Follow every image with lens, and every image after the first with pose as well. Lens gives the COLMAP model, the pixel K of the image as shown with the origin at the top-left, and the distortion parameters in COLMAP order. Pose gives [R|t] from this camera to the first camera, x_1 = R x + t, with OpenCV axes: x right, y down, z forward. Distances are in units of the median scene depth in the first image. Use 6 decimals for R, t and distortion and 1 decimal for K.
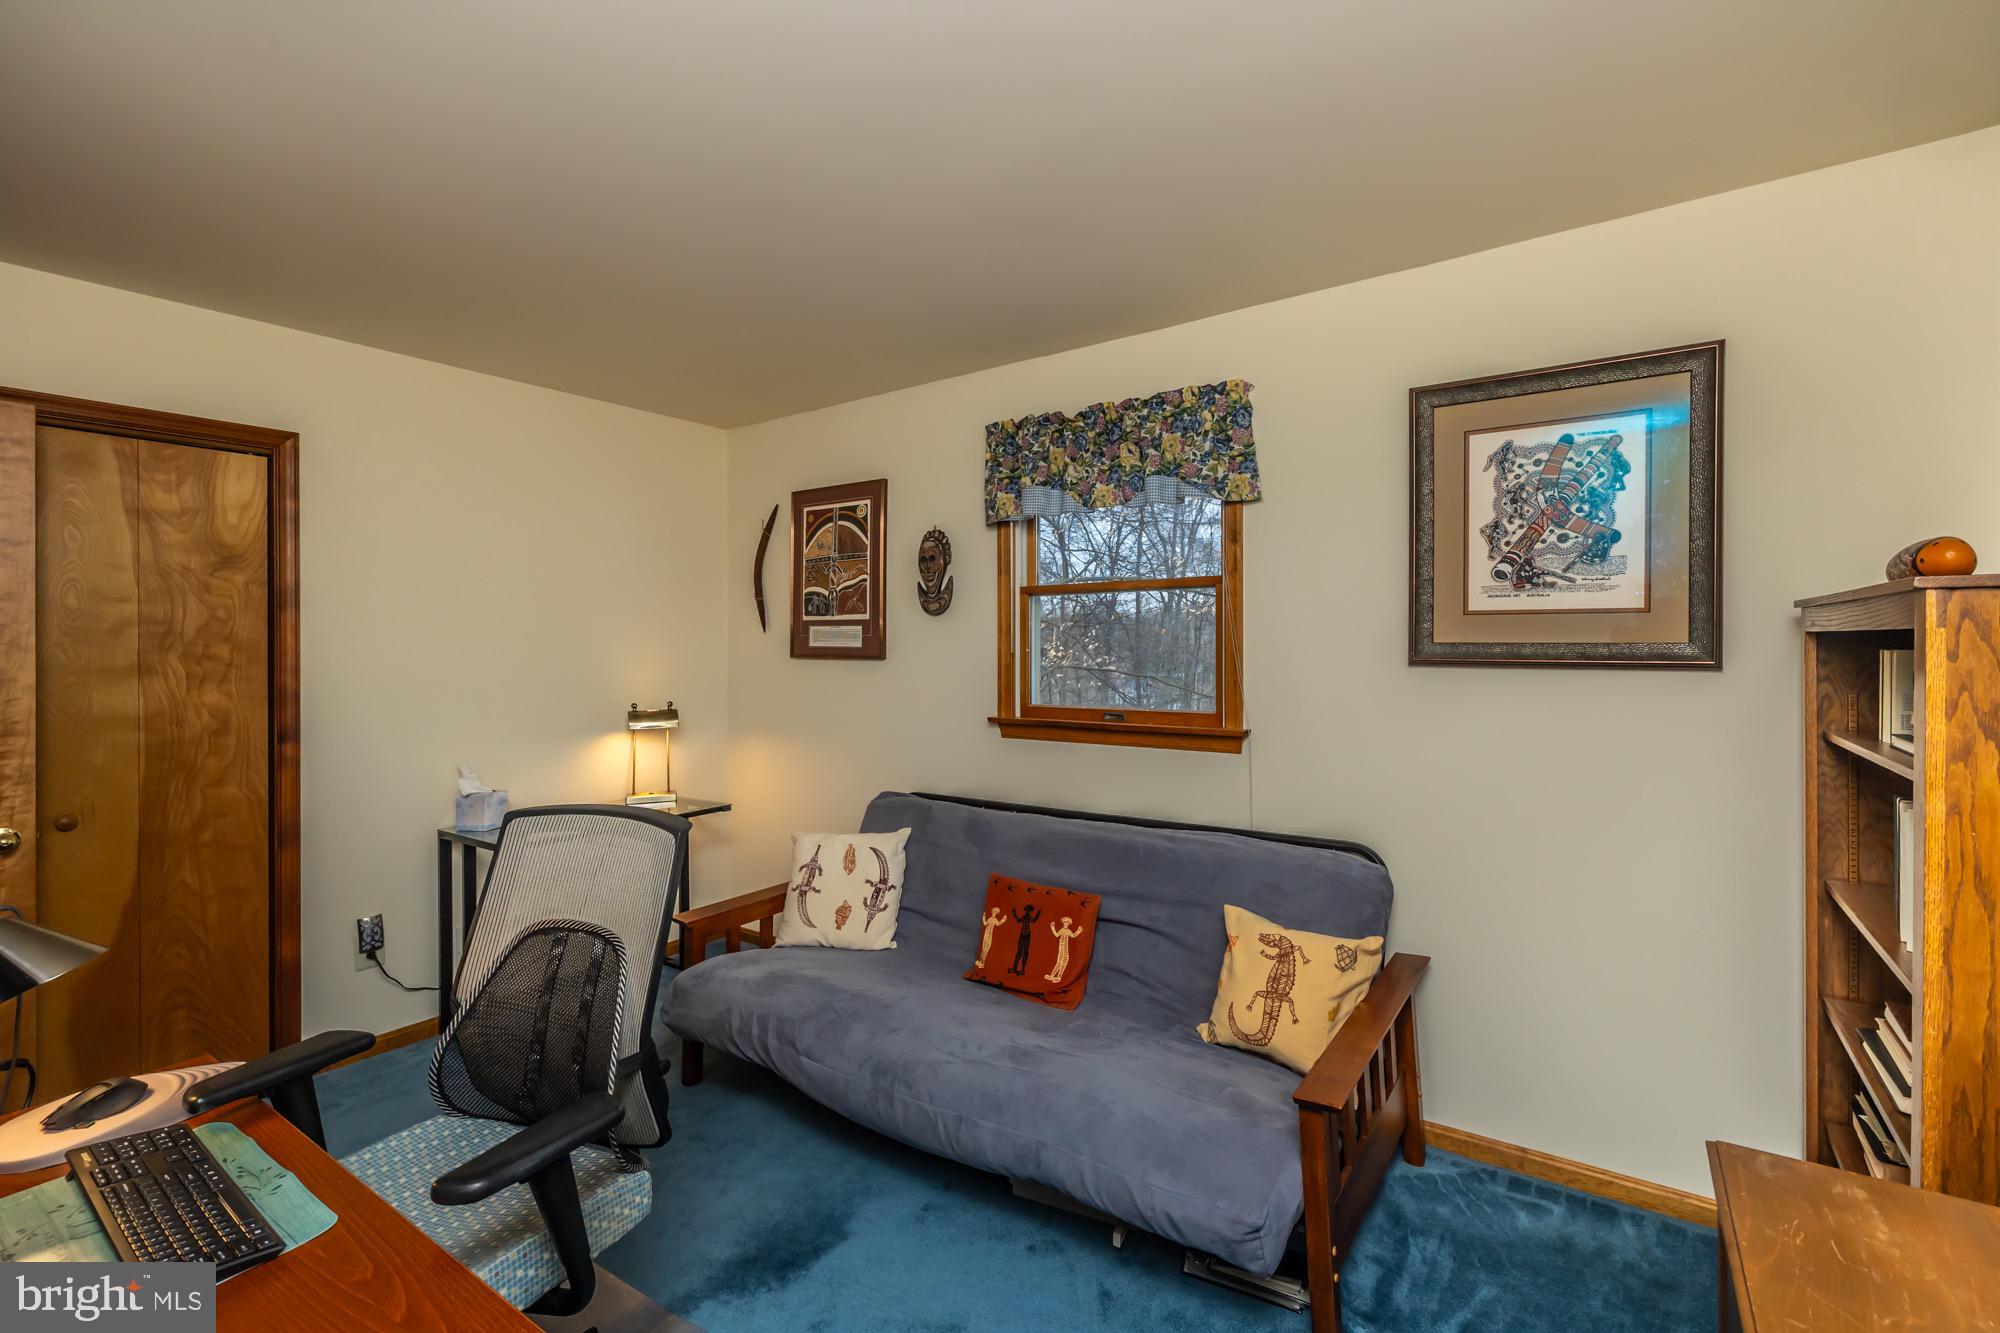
lens RADIAL K [[857.2, 0, 1004.8], [0, 857.2, 655.1], [0, 0, 1]] dist [-0.004358, 0.000628]
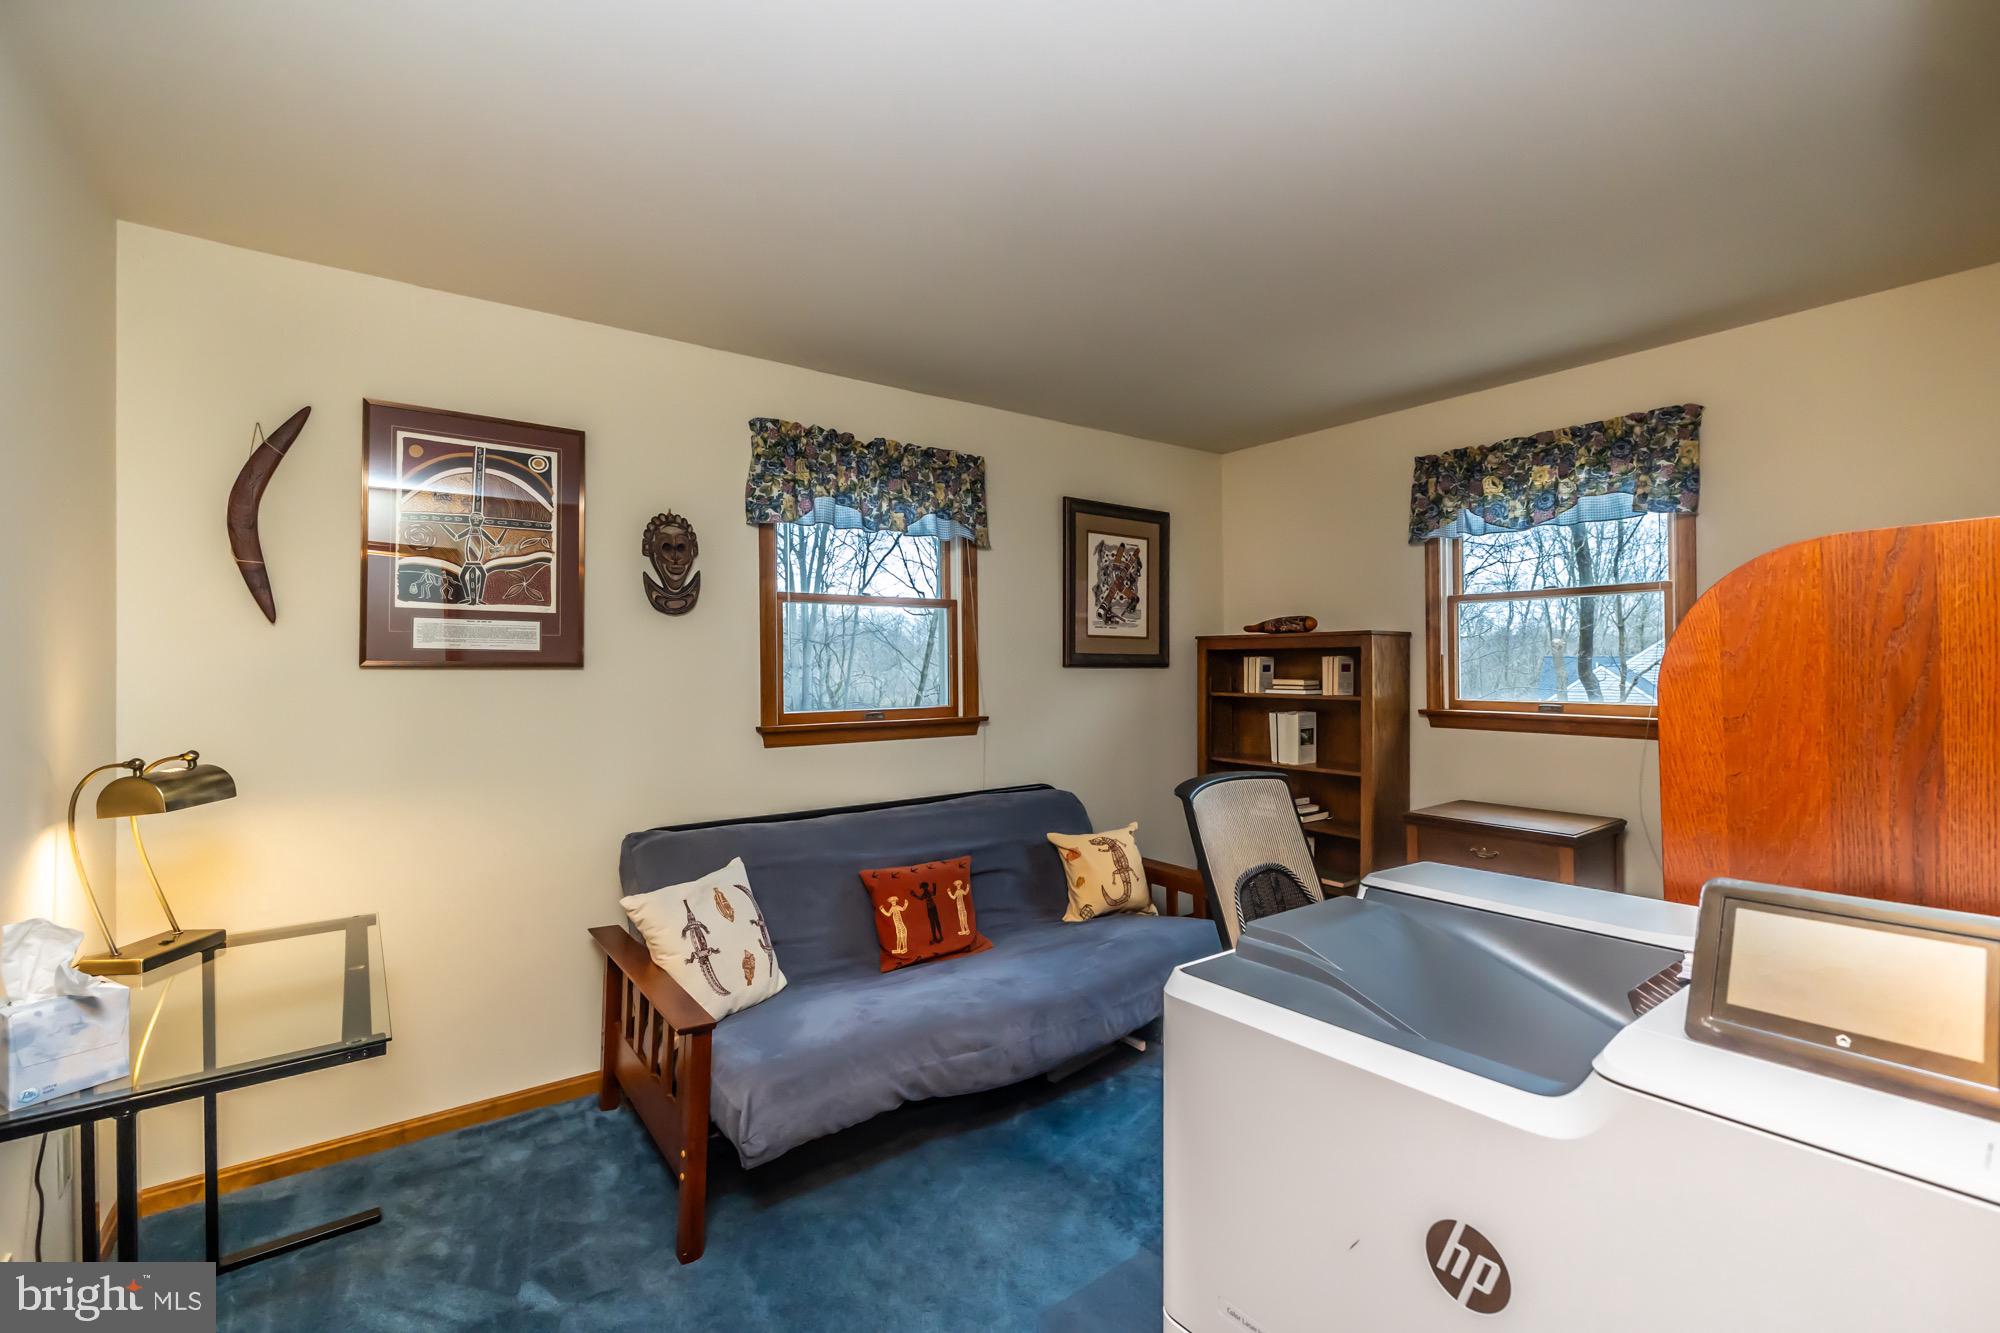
lens RADIAL K [[857.2, 0, 1002.9], [0, 857.2, 664.7], [0, 0, 1]] dist [-0.004358, 0.000628]
pose [[0.321555, 0.001300, 0.946890, -0.975670], [0.008571, 0.999954, -0.004283, 0.012032], [-0.946852, 0.009493, 0.321530, 0.525142]]
